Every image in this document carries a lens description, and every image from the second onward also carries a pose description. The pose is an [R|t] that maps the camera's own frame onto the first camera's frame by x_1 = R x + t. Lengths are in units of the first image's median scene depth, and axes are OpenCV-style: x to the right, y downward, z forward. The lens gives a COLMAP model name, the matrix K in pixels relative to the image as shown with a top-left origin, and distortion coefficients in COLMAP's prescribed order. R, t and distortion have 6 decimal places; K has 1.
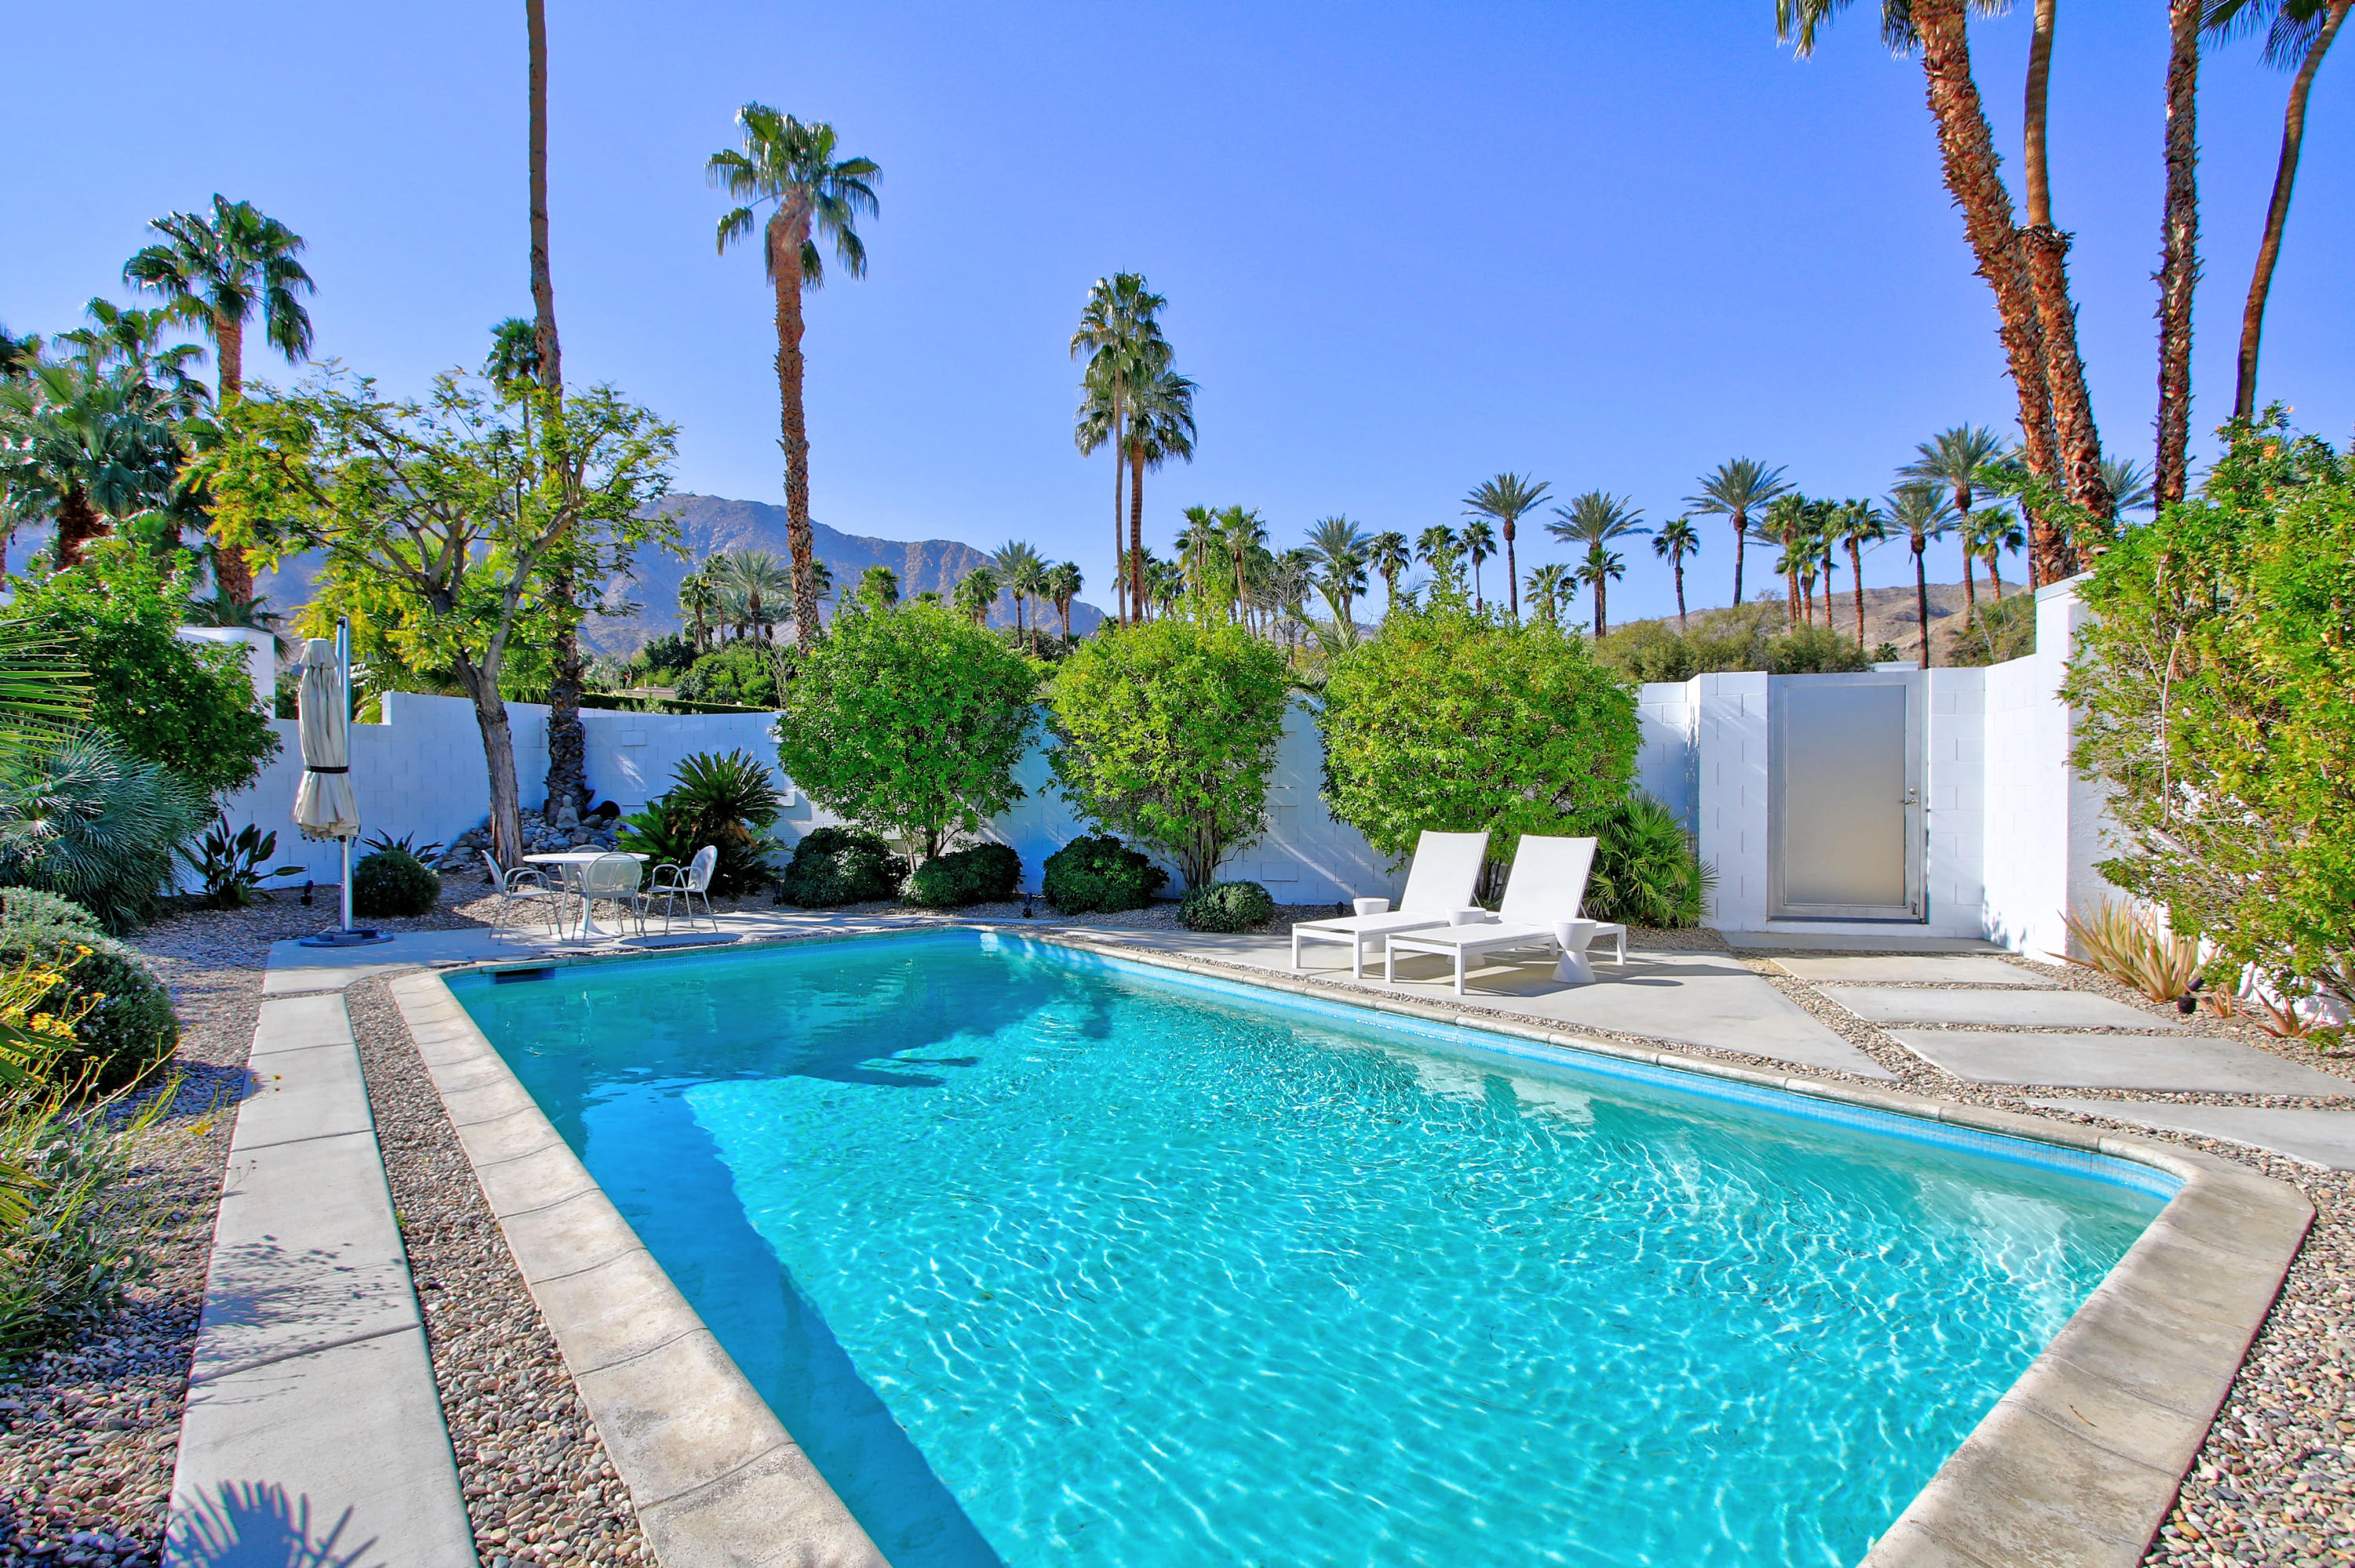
lens RADIAL K [[1133.7, 0, 1168.3], [0, 1133.7, 795.0], [0, 0, 1]] dist [-0.021118, 0.005395]
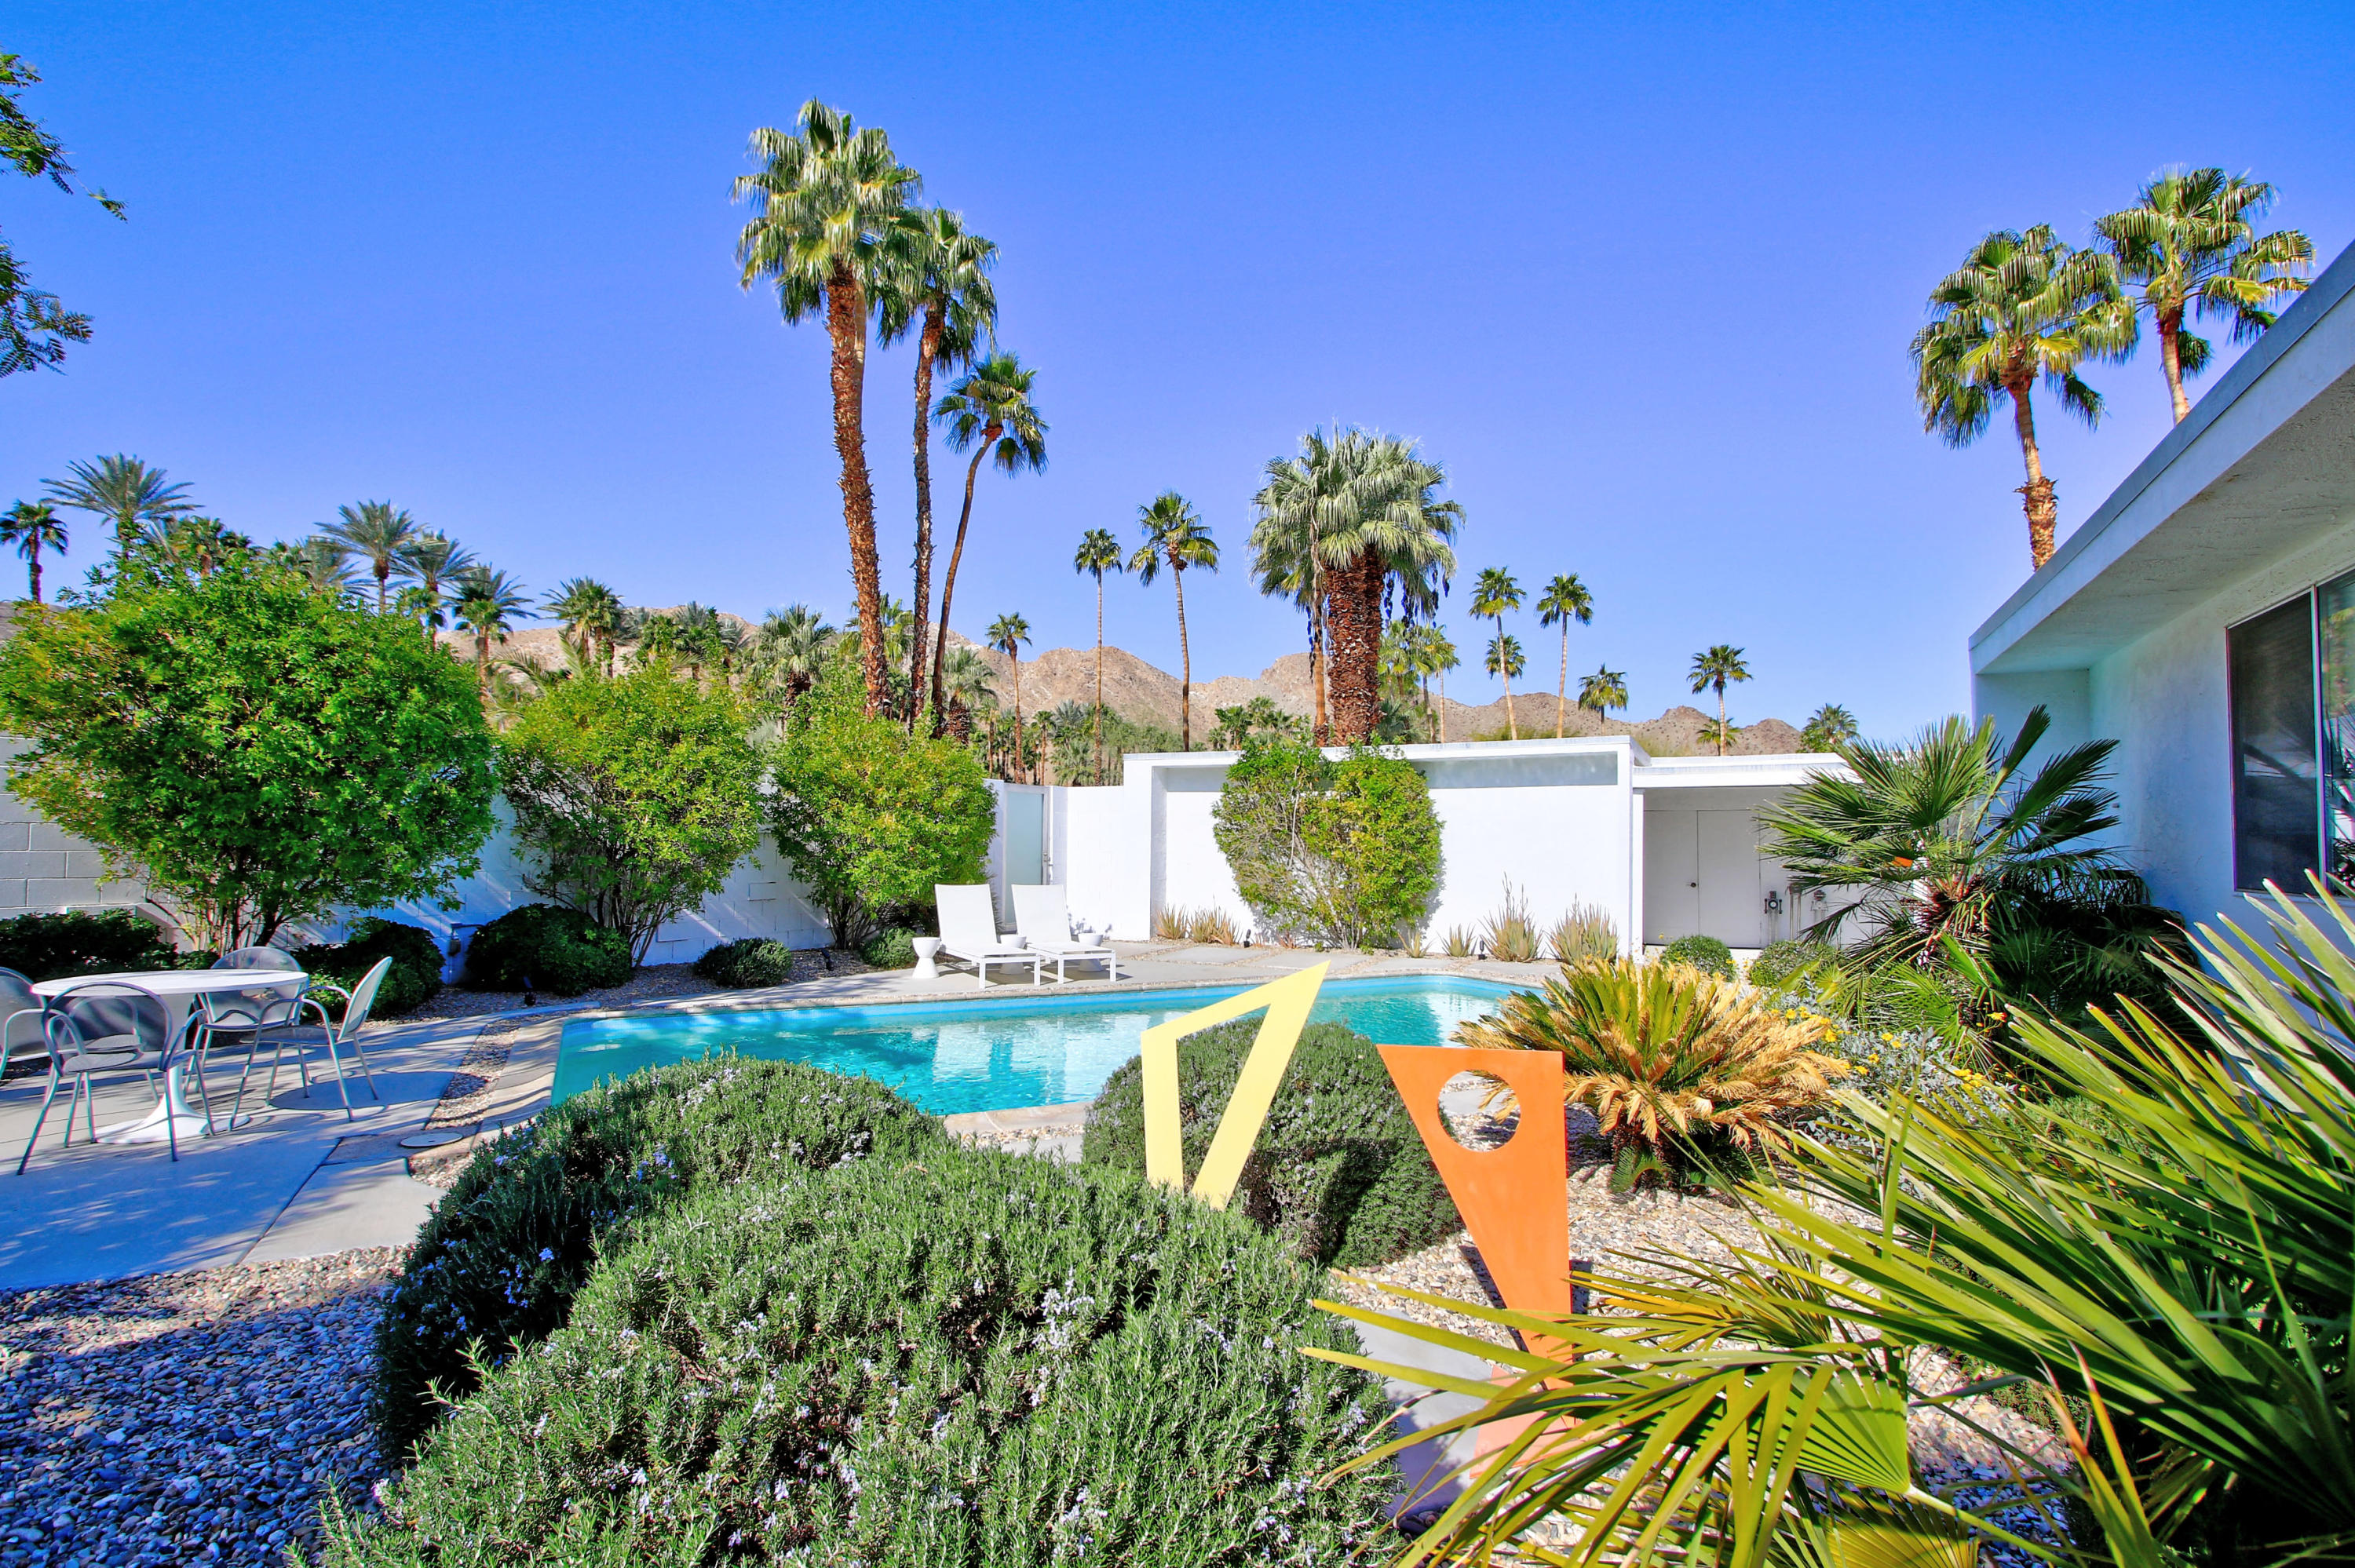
lens RADIAL K [[1095.4, 0, 1165.9], [0, 1095.4, 801.3], [0, 0, 1]] dist [-0.016354, 0.001244]
pose [[0.201686, 0.043127, 0.978500, -0.303458], [-0.002326, 0.999048, -0.043553, -0.002869], [-0.979447, 0.006508, 0.201594, 0.141878]]
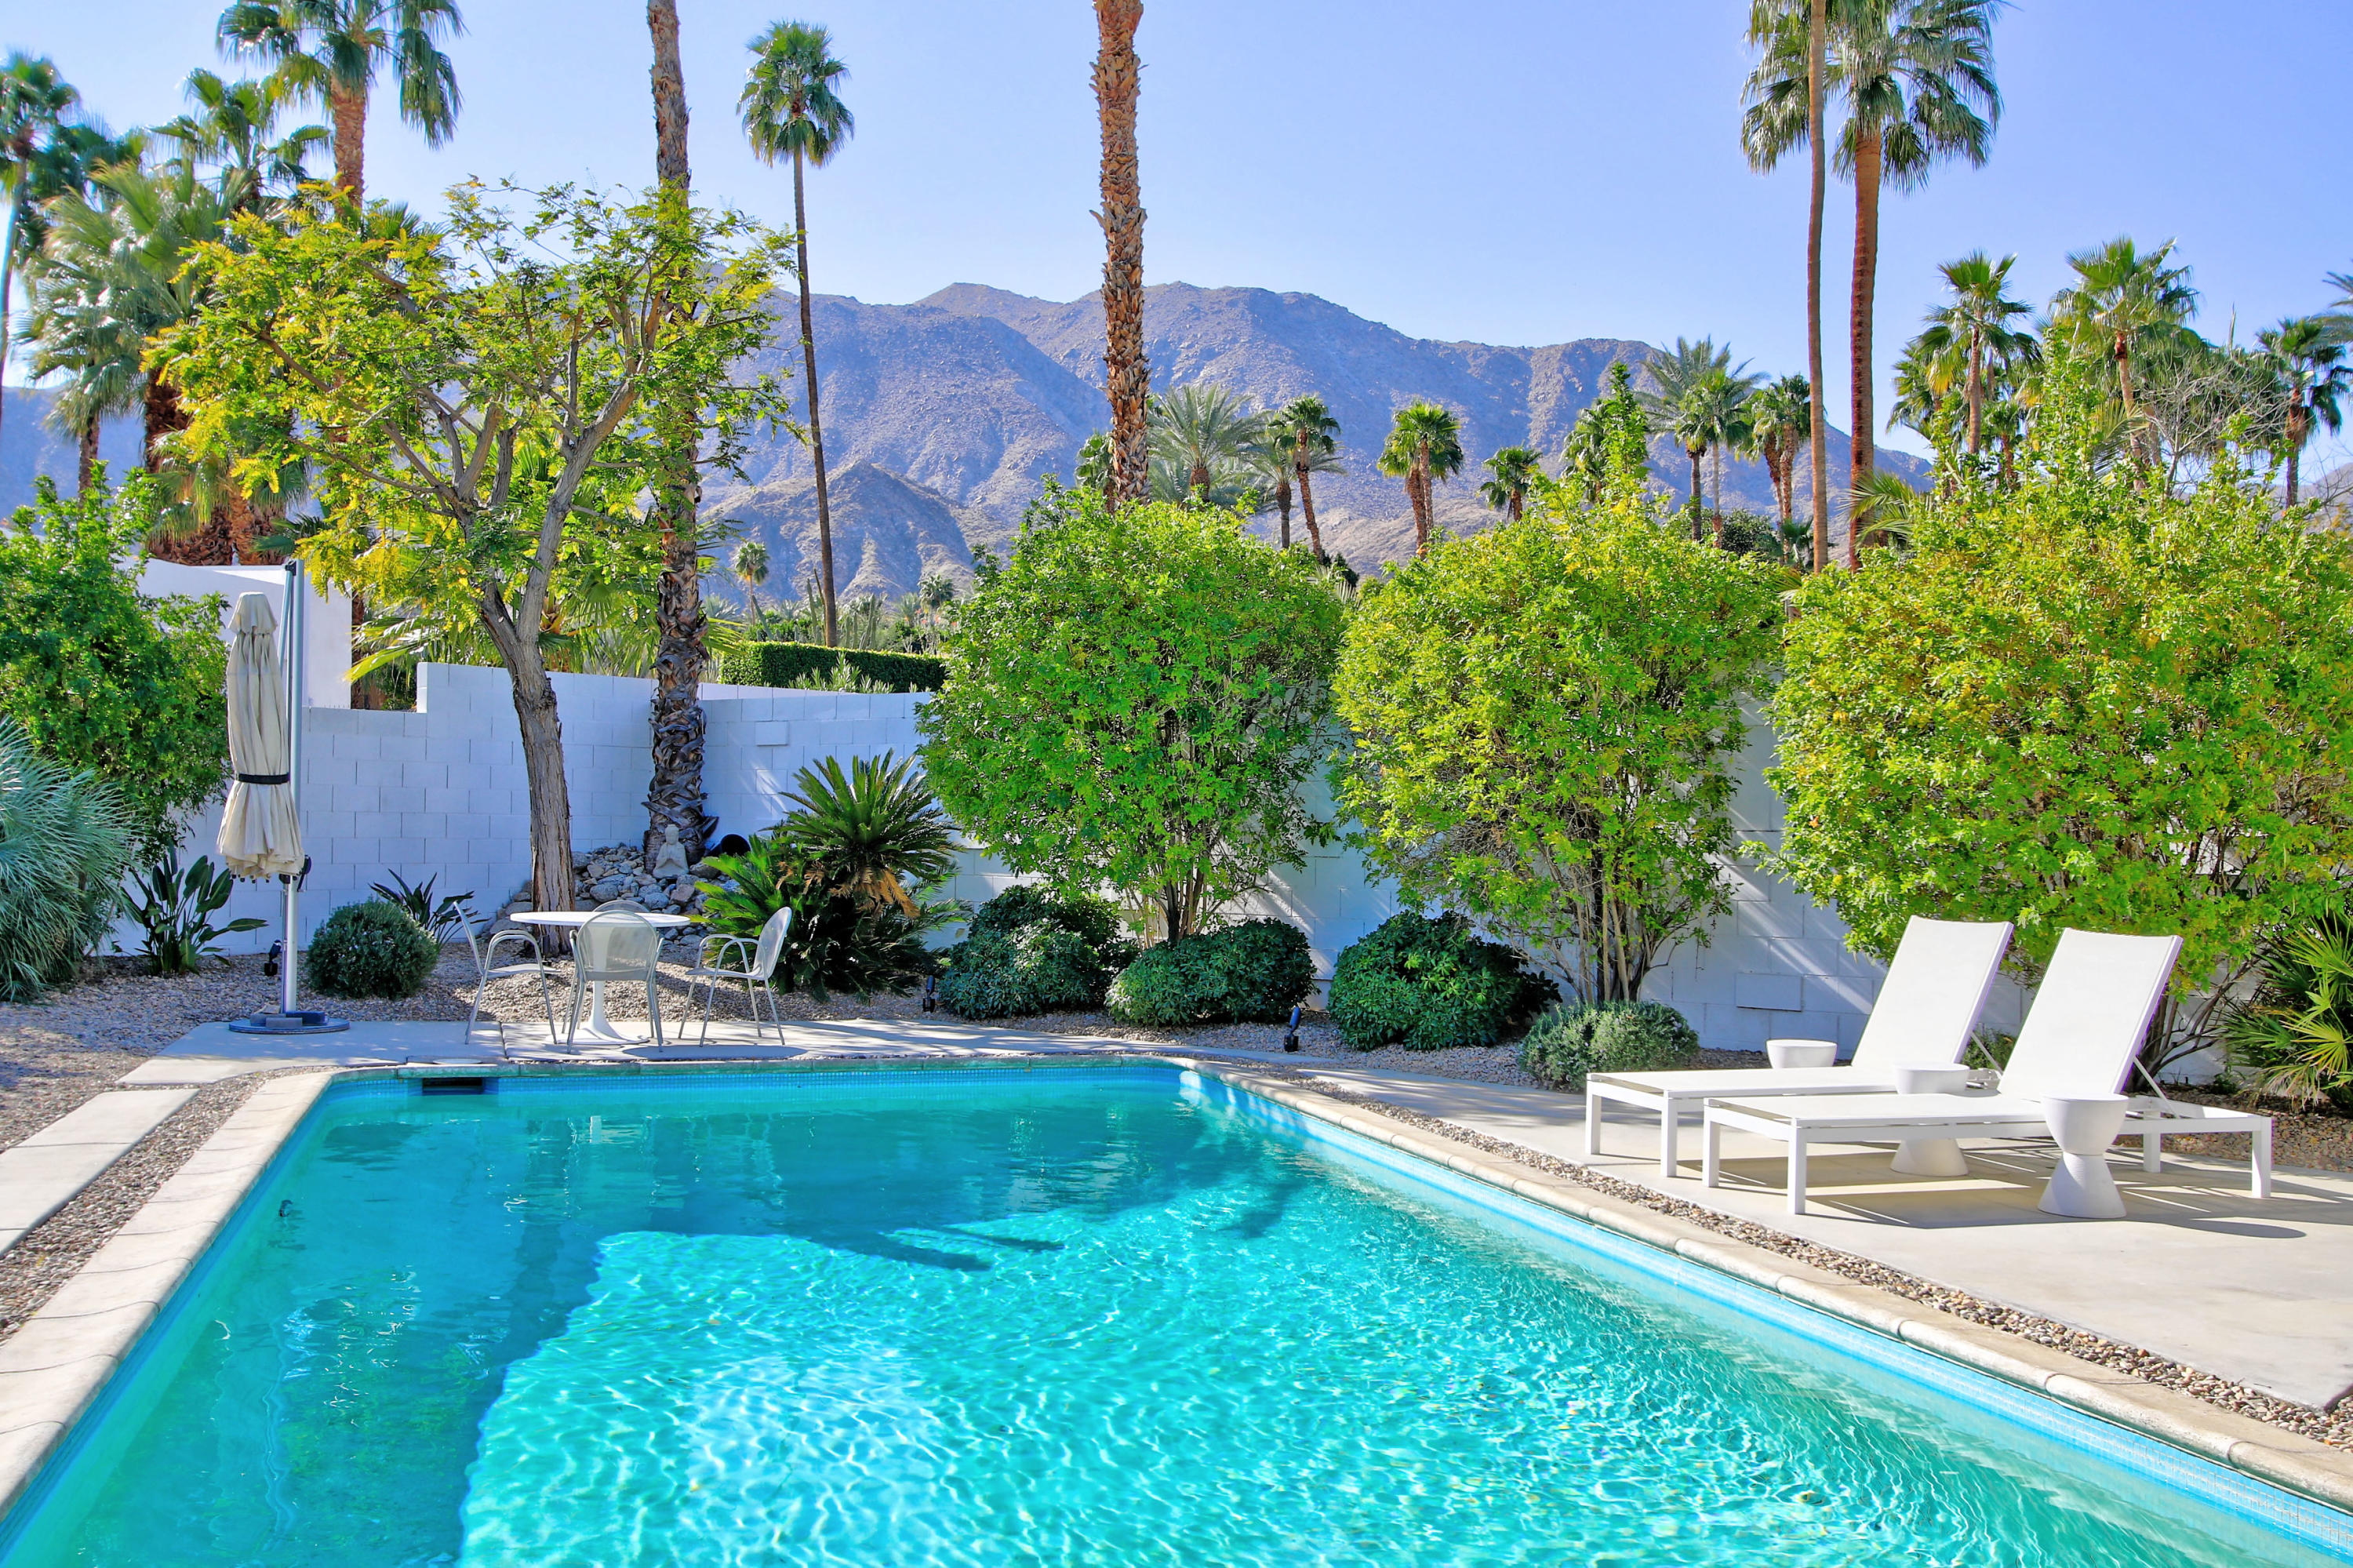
lens RADIAL K [[2257.9, 0, 1177.8], [0, 2257.9, 782.9], [0, 0, 1]] dist [0.008311, 0.017396]
pose [[0.928035, 0.009917, -0.372361, 0.090218], [-0.019959, 0.999533, -0.023123, 0.000328], [0.371958, 0.028891, 0.927800, -0.027549]]
